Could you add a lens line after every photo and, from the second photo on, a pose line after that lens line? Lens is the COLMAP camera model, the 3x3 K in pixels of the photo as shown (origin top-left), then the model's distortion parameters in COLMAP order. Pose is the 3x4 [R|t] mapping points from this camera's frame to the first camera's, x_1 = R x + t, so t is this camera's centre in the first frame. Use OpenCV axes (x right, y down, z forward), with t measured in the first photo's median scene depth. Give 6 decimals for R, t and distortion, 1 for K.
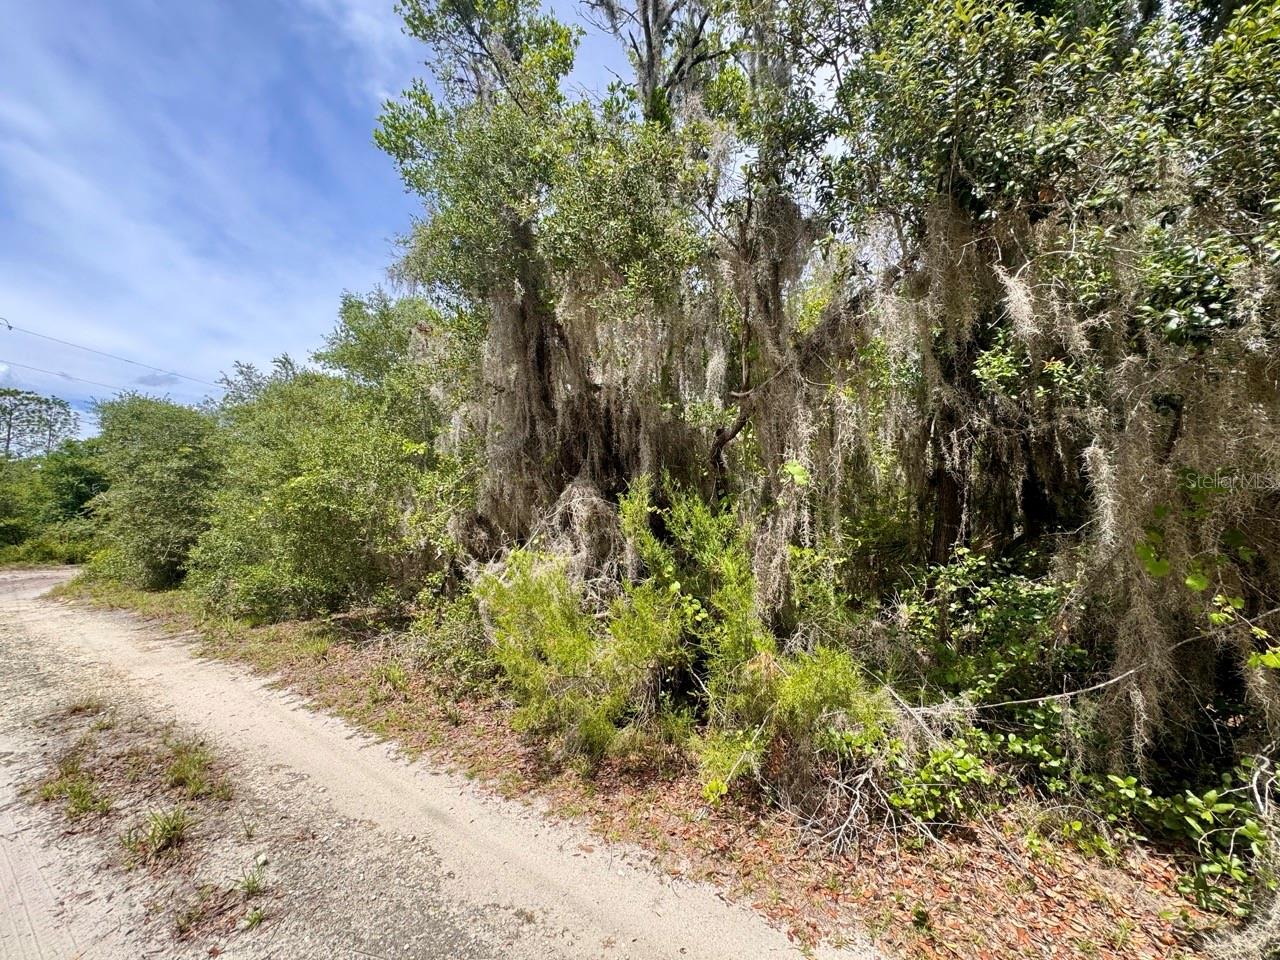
lens RADIAL K [[513.8, 0, 640.0], [0, 513.8, 480.0], [0, 0, 1]] dist [-0.000334, -0.000683]
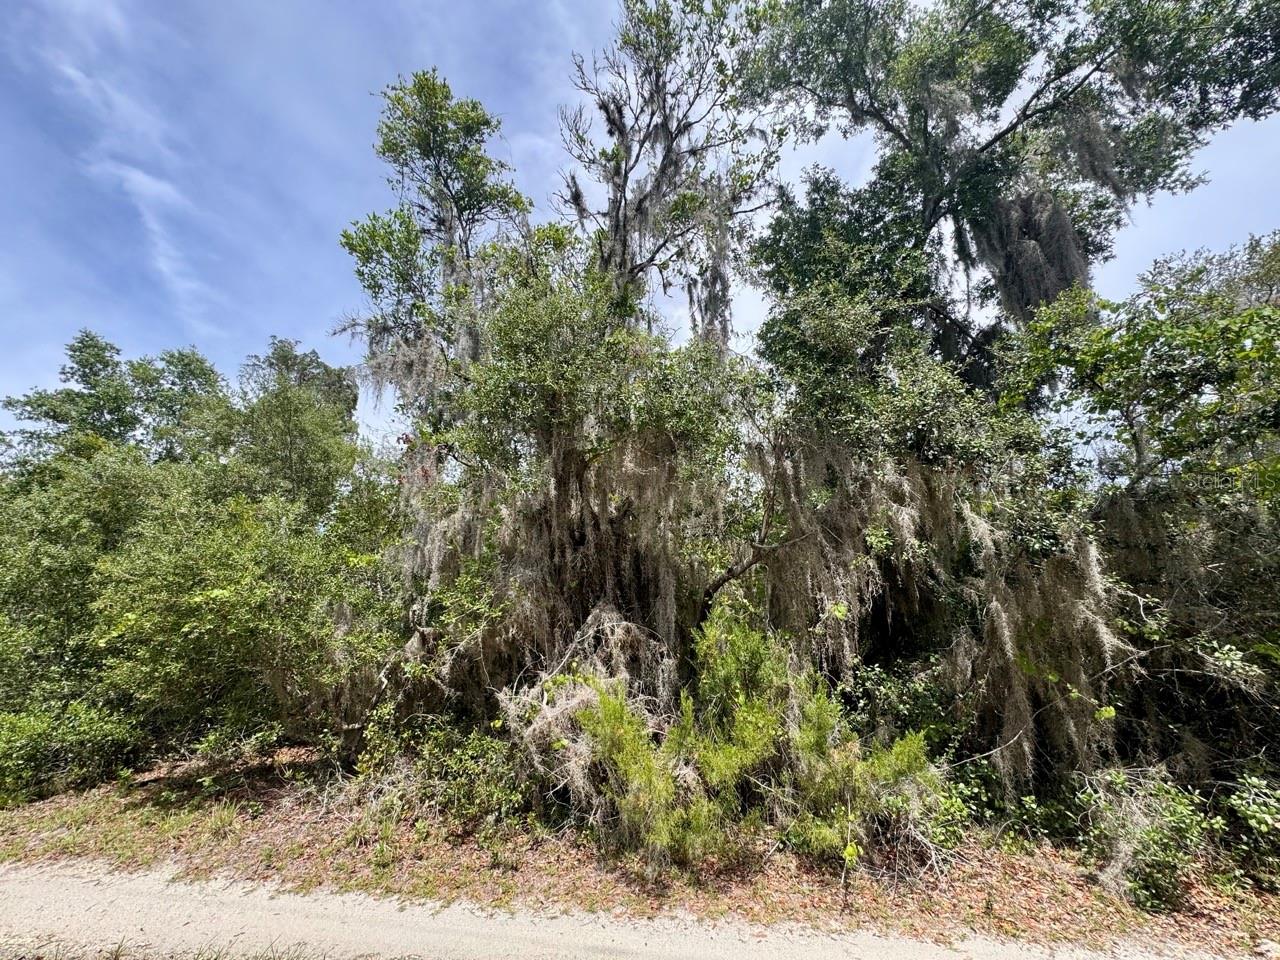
lens RADIAL K [[507.7, 0, 643.5], [0, 507.7, 487.6], [0, 0, 1]] dist [0.000402, -0.006192]
pose [[0.888367, 0.122007, 0.442628, -0.666203], [-0.033848, 0.978827, -0.201873, -0.035370], [-0.457885, 0.164355, 0.873687, -0.047866]]
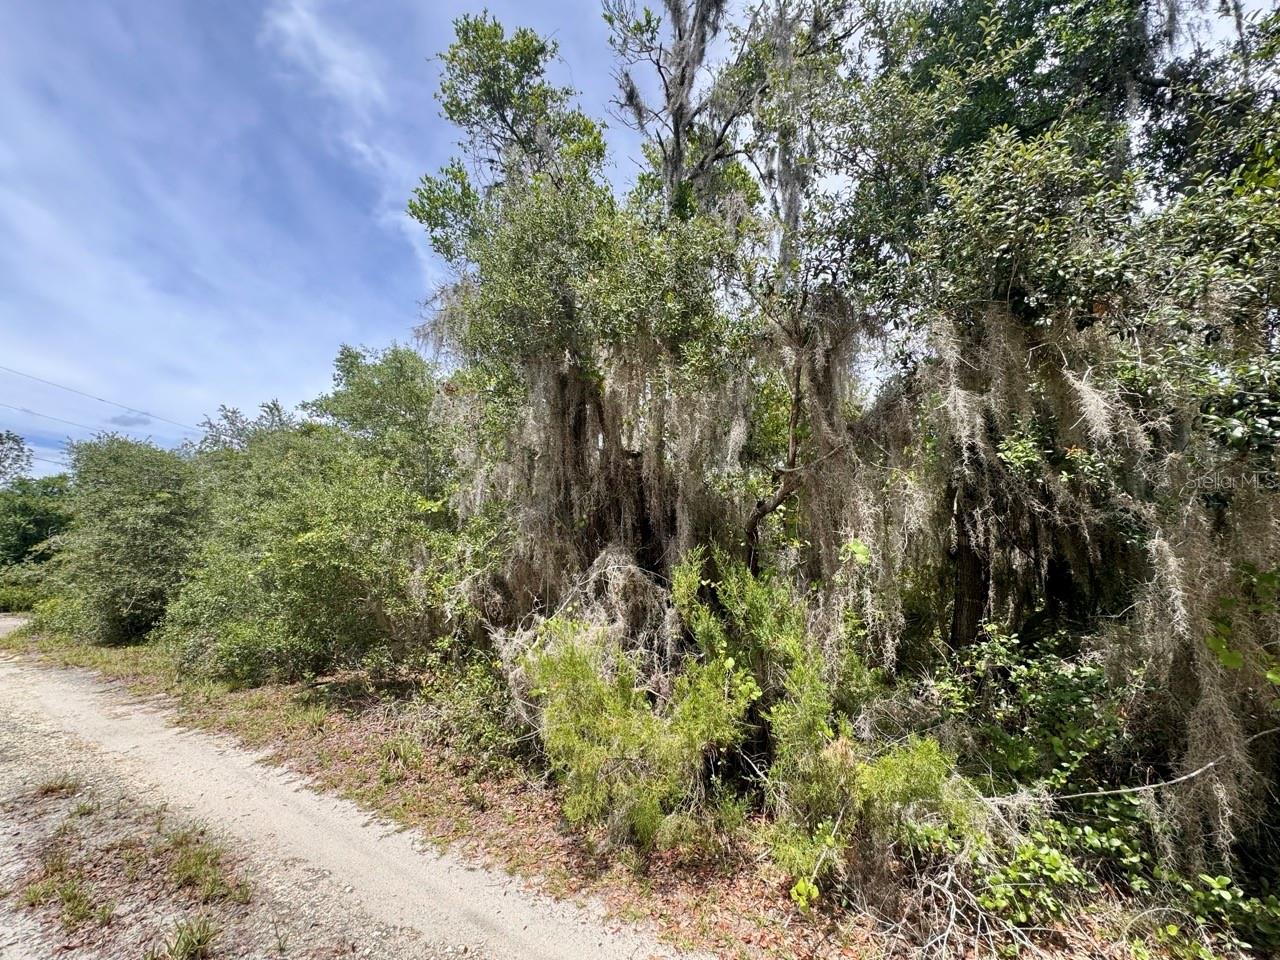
lens RADIAL K [[513.3, 0, 640.0], [0, 513.3, 480.0], [0, 0, 1]] dist [-0.002489, 0.000372]
pose [[0.998272, 0.032879, 0.048710, -0.142068], [-0.027438, 0.993724, -0.108438, -0.025794], [-0.051970, 0.106914, 0.992909, -0.002110]]
